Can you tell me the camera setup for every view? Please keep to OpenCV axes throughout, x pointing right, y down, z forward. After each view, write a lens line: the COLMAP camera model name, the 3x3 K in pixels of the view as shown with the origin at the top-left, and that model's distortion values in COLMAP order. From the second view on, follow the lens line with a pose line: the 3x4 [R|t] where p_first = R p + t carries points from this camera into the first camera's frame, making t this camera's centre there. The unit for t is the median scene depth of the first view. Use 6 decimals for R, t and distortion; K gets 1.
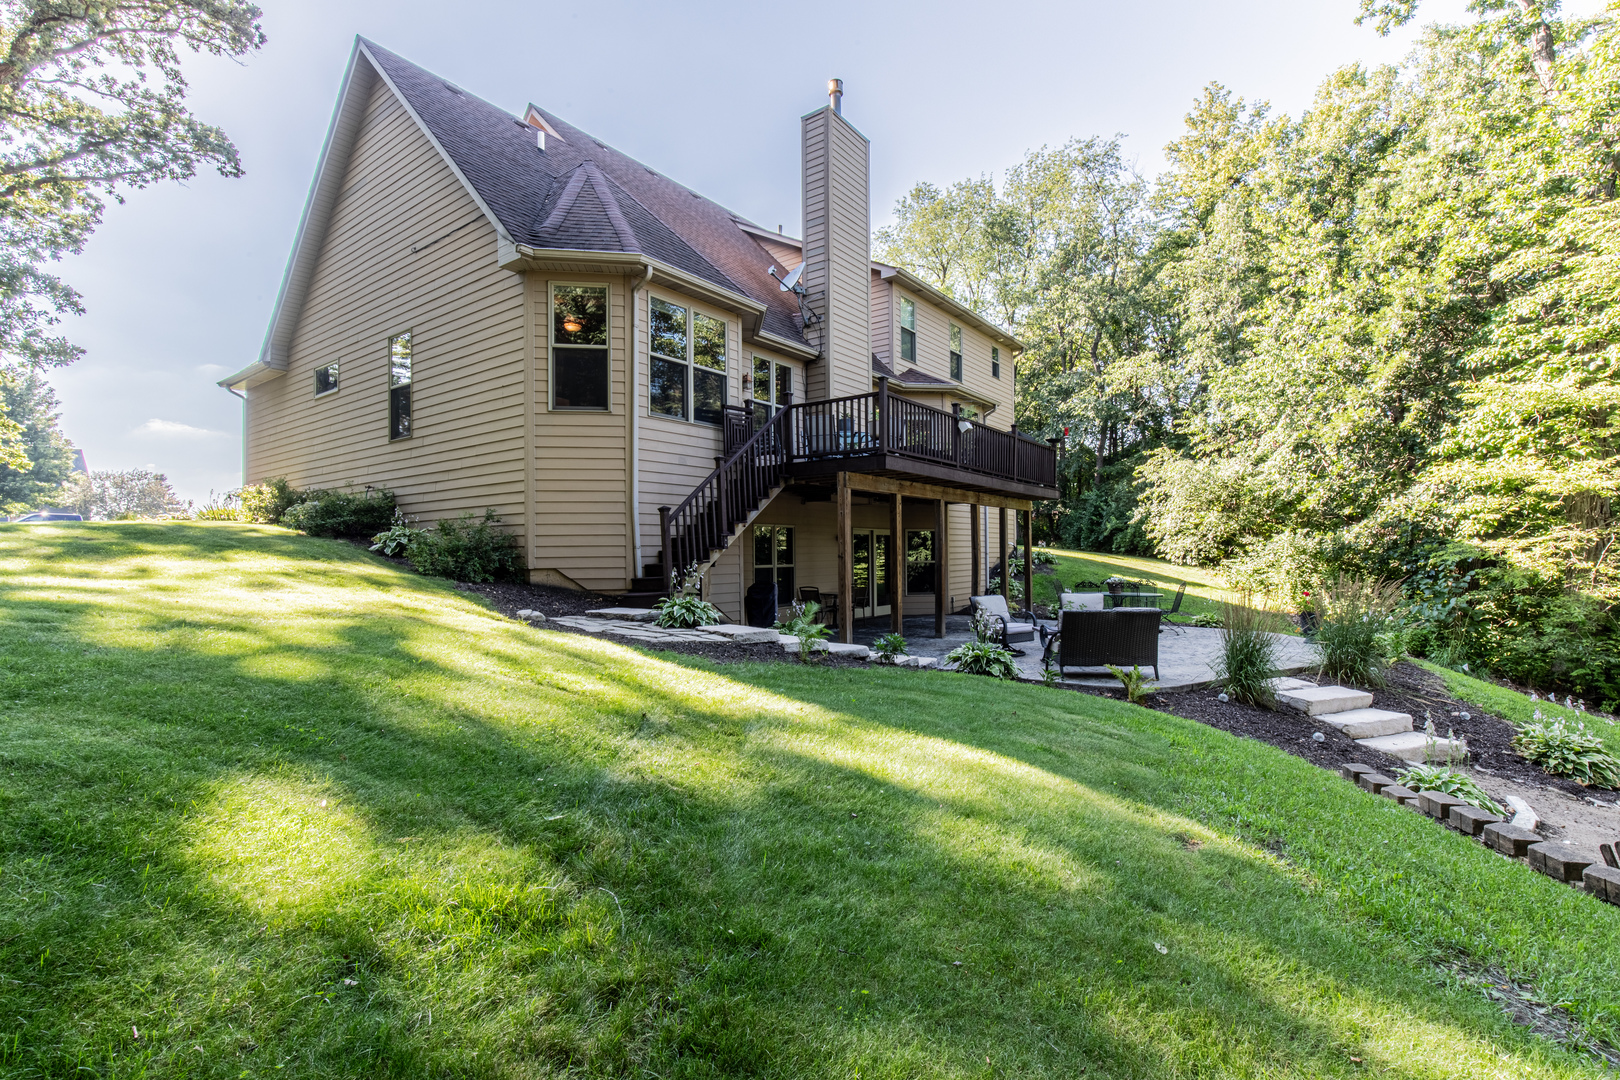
lens RADIAL K [[725.4, 0, 820.0], [0, 725.4, 534.8], [0, 0, 1]] dist [0.005048, 0.000577]
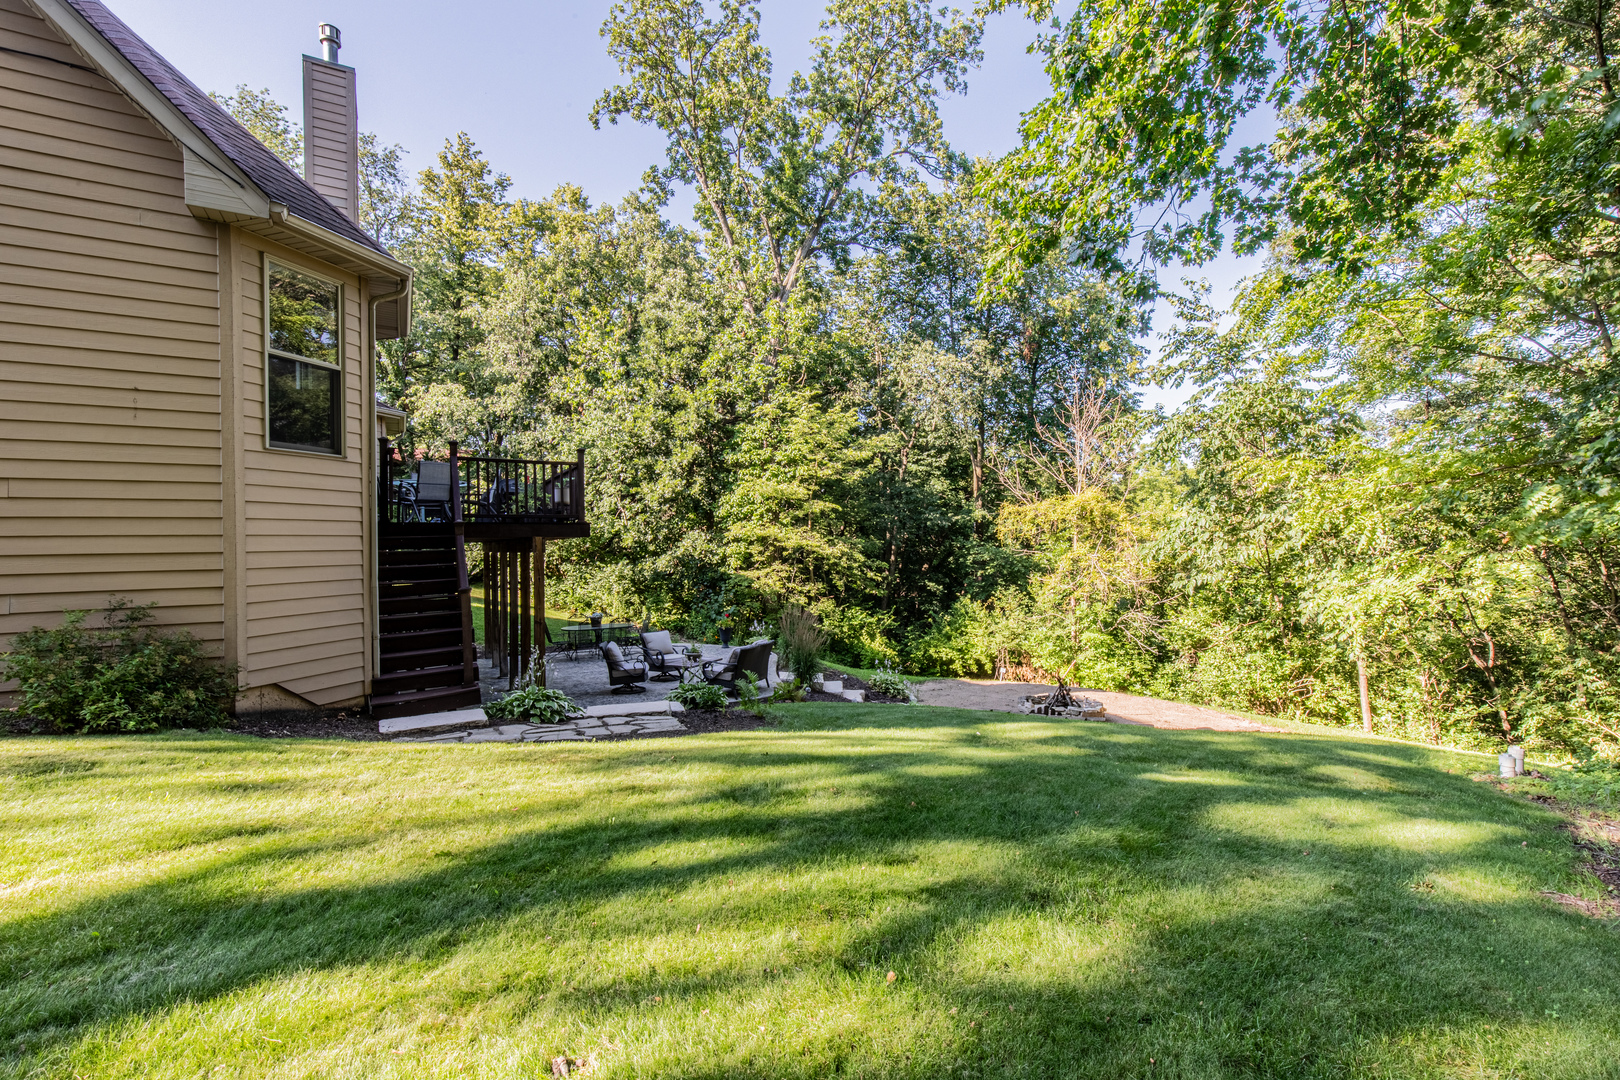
lens RADIAL K [[725.4, 0, 825.8], [0, 725.4, 543.8], [0, 0, 1]] dist [0.005048, 0.000577]
pose [[0.396464, 0.001094, 0.918049, -0.544382], [-0.011714, 0.999924, 0.003867, -0.064371], [-0.917975, -0.012287, 0.396447, 0.180390]]
